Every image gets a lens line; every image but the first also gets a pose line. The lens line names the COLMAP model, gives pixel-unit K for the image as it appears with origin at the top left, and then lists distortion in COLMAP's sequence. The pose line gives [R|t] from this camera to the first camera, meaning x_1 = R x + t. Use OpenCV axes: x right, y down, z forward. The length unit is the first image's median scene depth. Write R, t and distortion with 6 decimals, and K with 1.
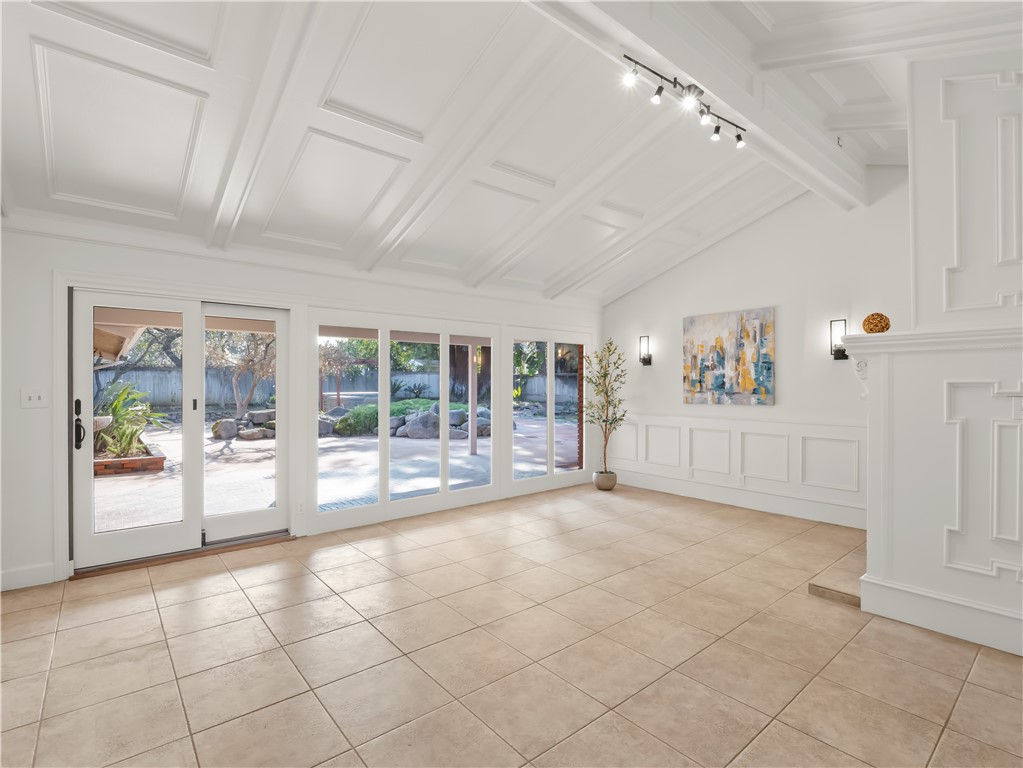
lens RADIAL K [[497.4, 0, 508.4], [0, 497.4, 383.0], [0, 0, 1]] dist [-0.013762, -0.000296]
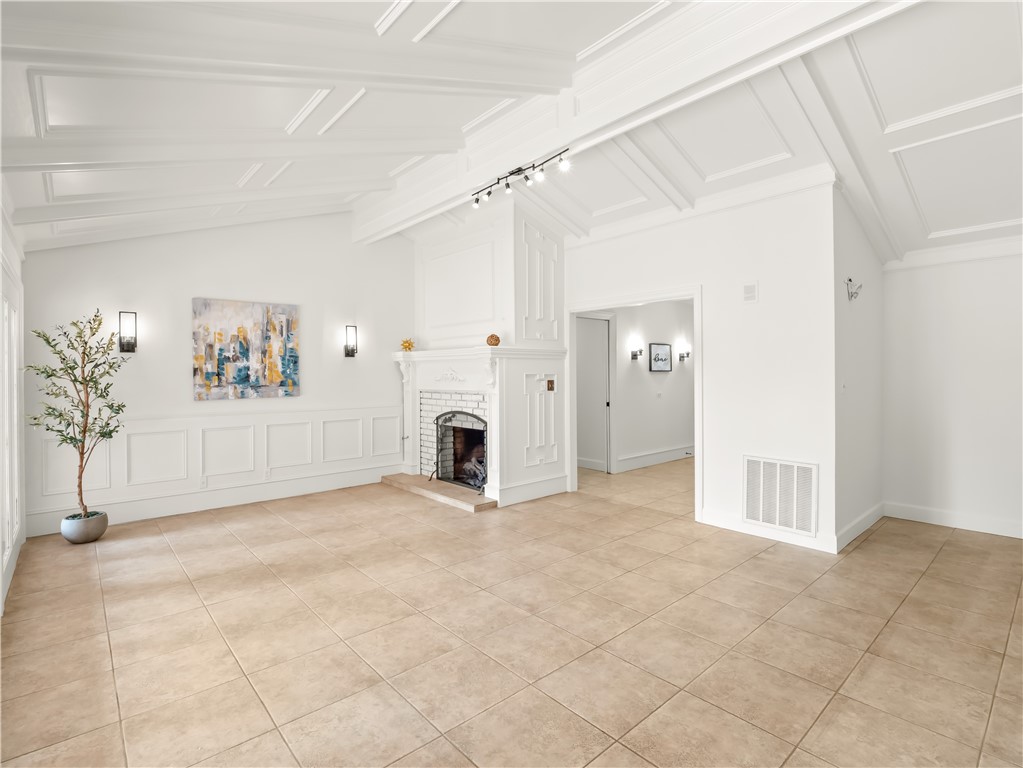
lens RADIAL K [[497.4, 0, 511.9], [0, 497.4, 375.4], [0, 0, 1]] dist [-0.013762, -0.000296]
pose [[-0.031431, -0.003922, 0.999498, -0.529978], [0.004896, 0.999980, 0.004078, -0.002178], [-0.999494, 0.005022, -0.031411, 0.530723]]
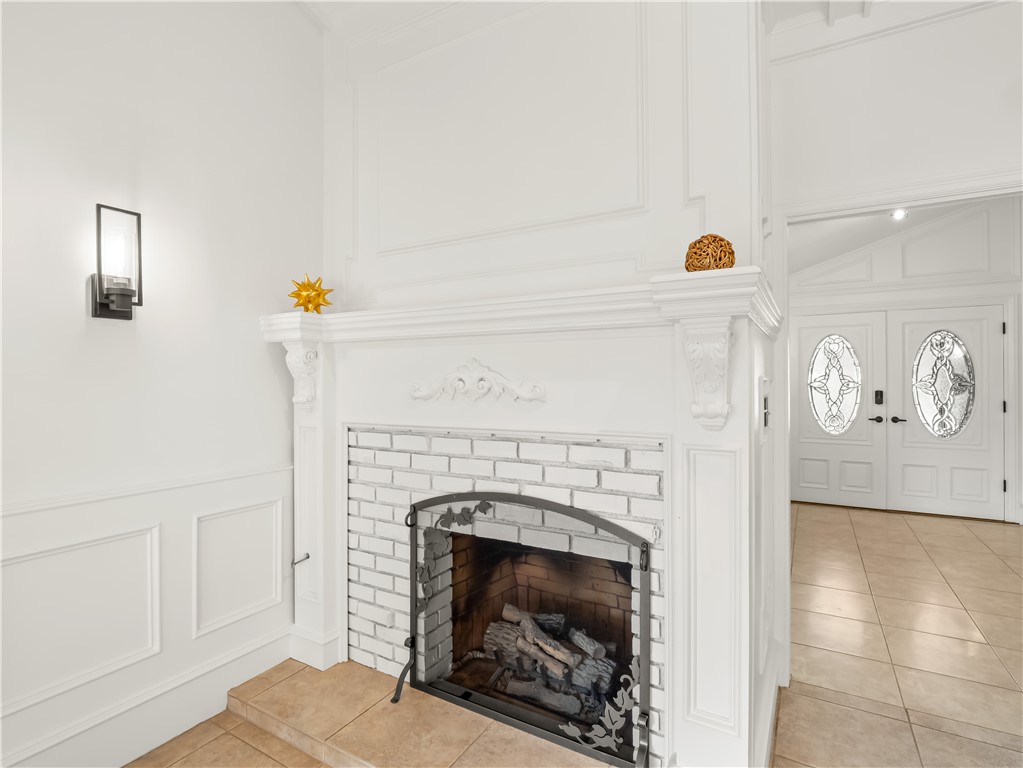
lens RADIAL K [[530.1, 0, 509.6], [0, 530.1, 382.5], [0, 0, 1]] dist [-0.005152, -0.000565]
pose [[-0.334641, -0.002772, 0.942342, -0.048789], [0.000759, 0.999995, 0.003212, -0.000938], [-0.942345, 0.001790, -0.334637, 0.665399]]
